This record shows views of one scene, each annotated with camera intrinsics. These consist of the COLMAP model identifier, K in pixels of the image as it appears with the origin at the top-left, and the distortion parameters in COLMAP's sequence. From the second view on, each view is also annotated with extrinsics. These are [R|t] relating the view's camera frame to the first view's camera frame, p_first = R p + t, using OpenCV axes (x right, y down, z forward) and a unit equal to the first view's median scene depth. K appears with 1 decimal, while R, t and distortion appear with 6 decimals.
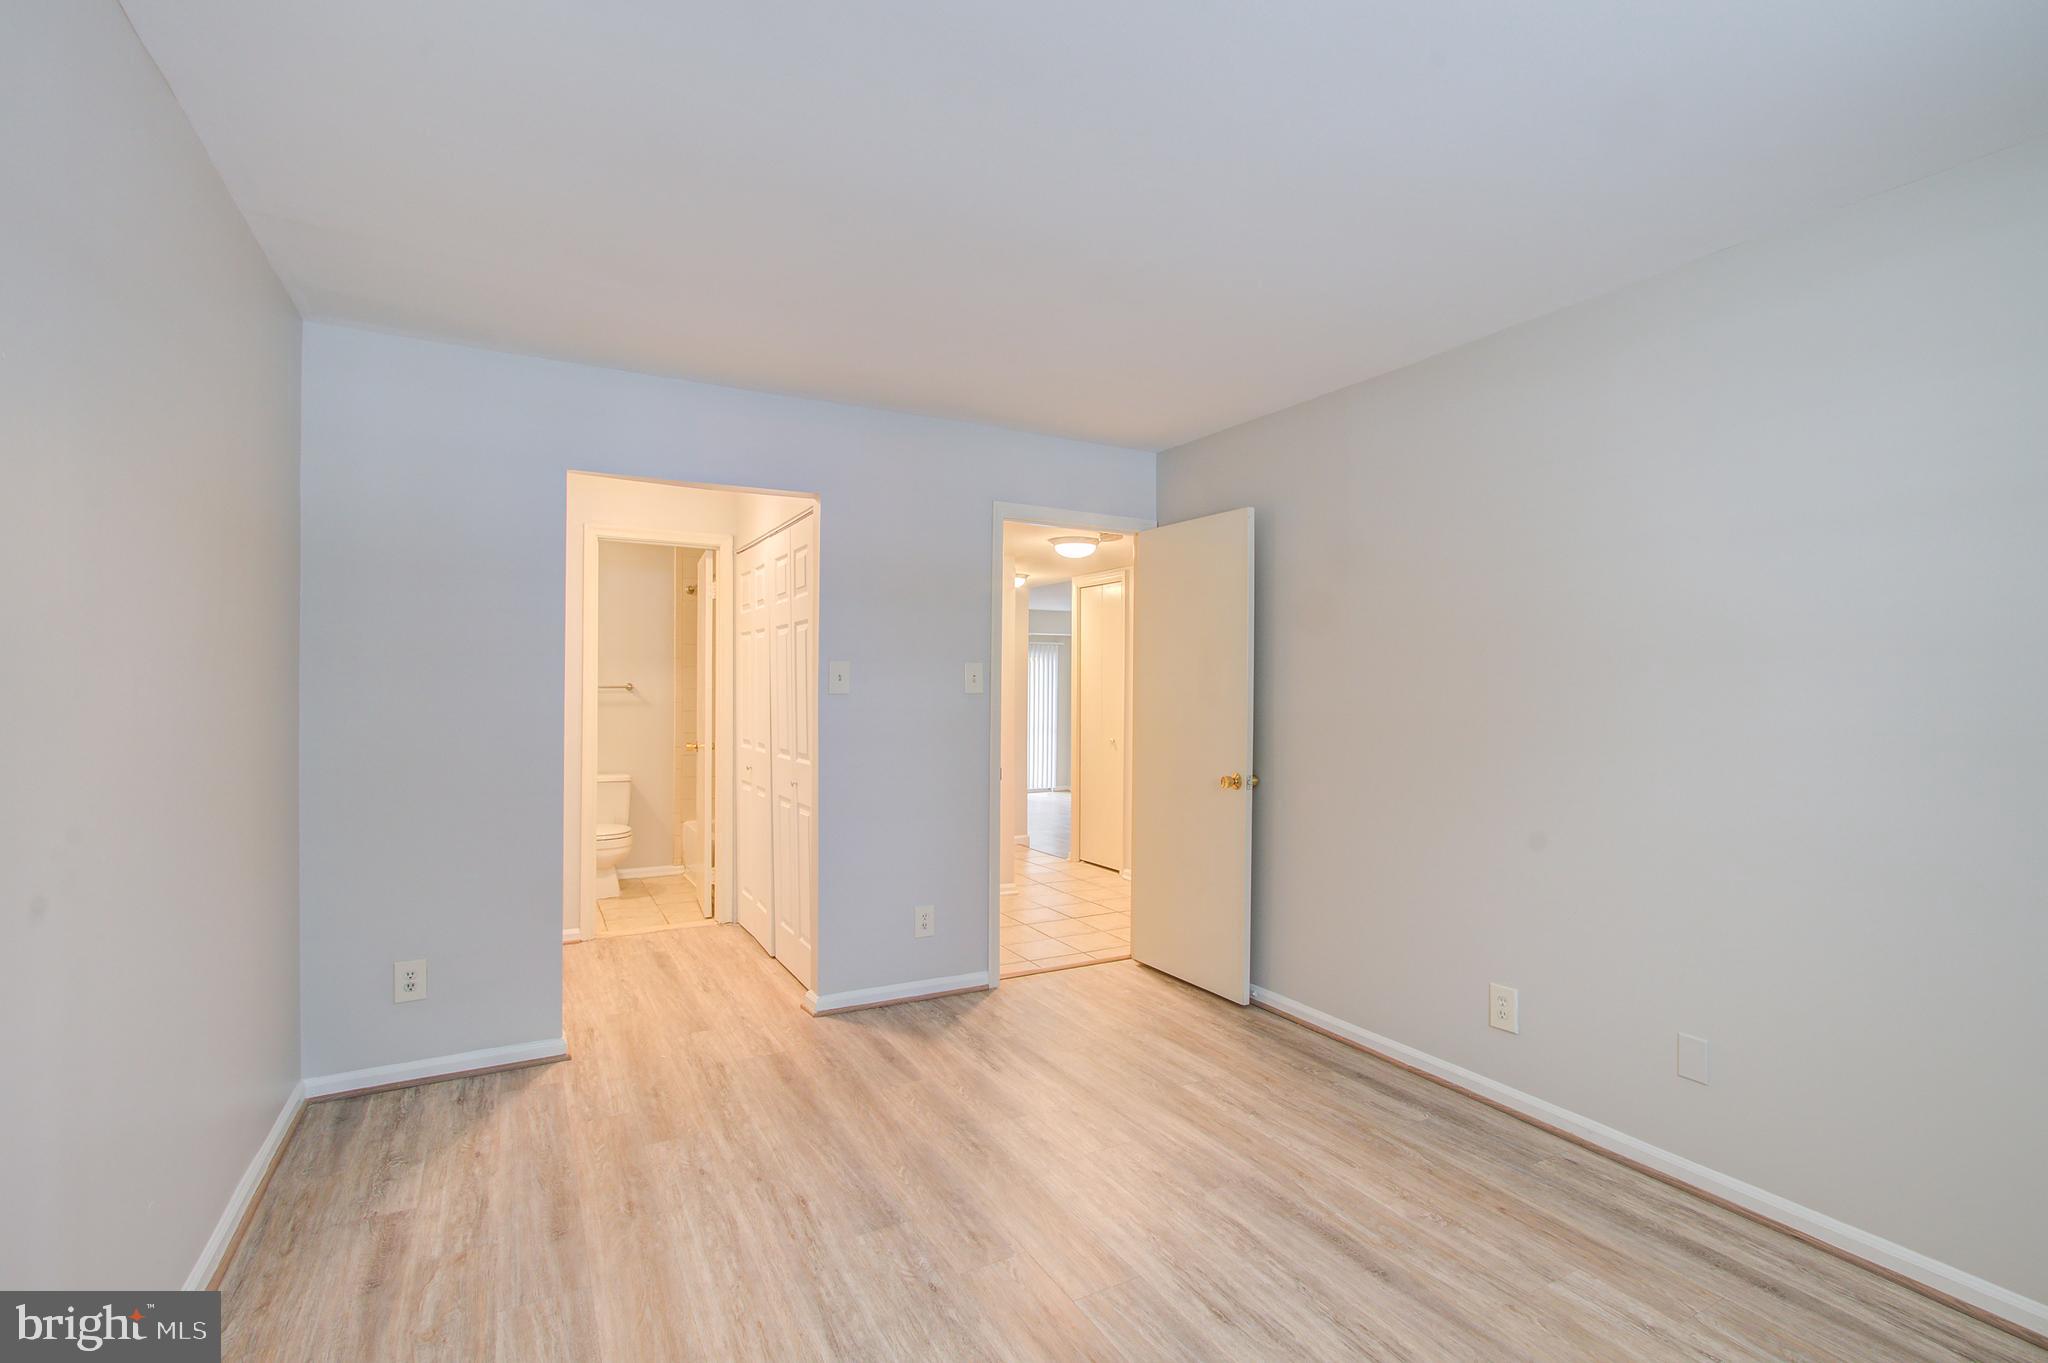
lens RADIAL K [[930.5, 0, 1018.0], [0, 930.5, 705.1], [0, 0, 1]] dist [0.002978, 0.001608]
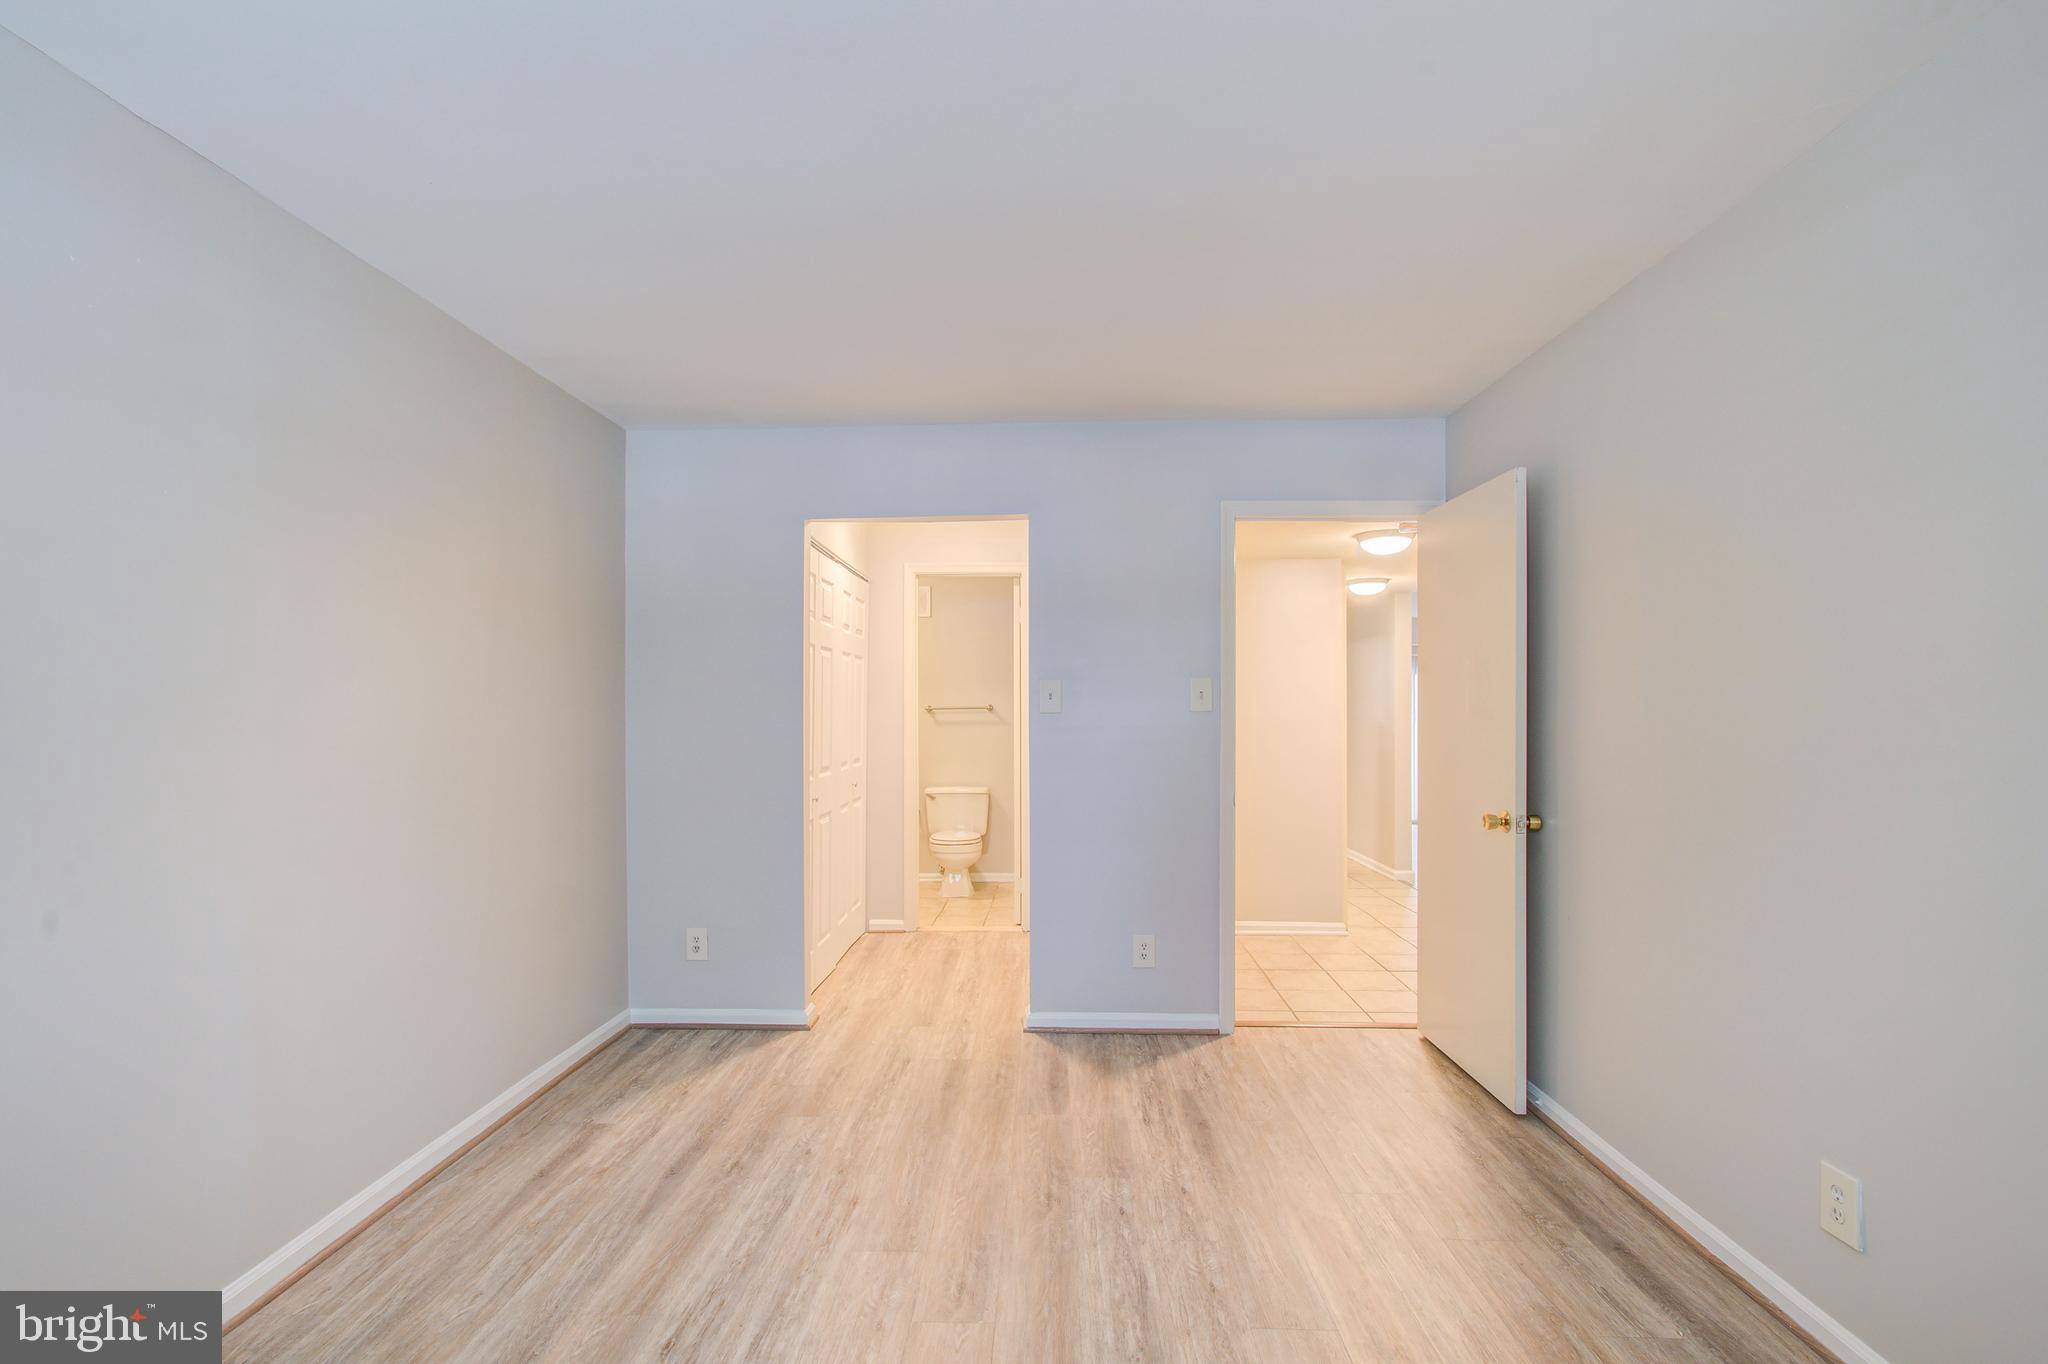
lens RADIAL K [[909.8, 0, 1012.9], [0, 909.8, 719.4], [0, 0, 1]] dist [0.002482, 0.000850]
pose [[0.857234, -0.001915, -0.514924, 0.271396], [-0.001398, 0.999981, -0.006045, 0.001264], [0.514926, 0.005902, 0.857215, 0.136659]]
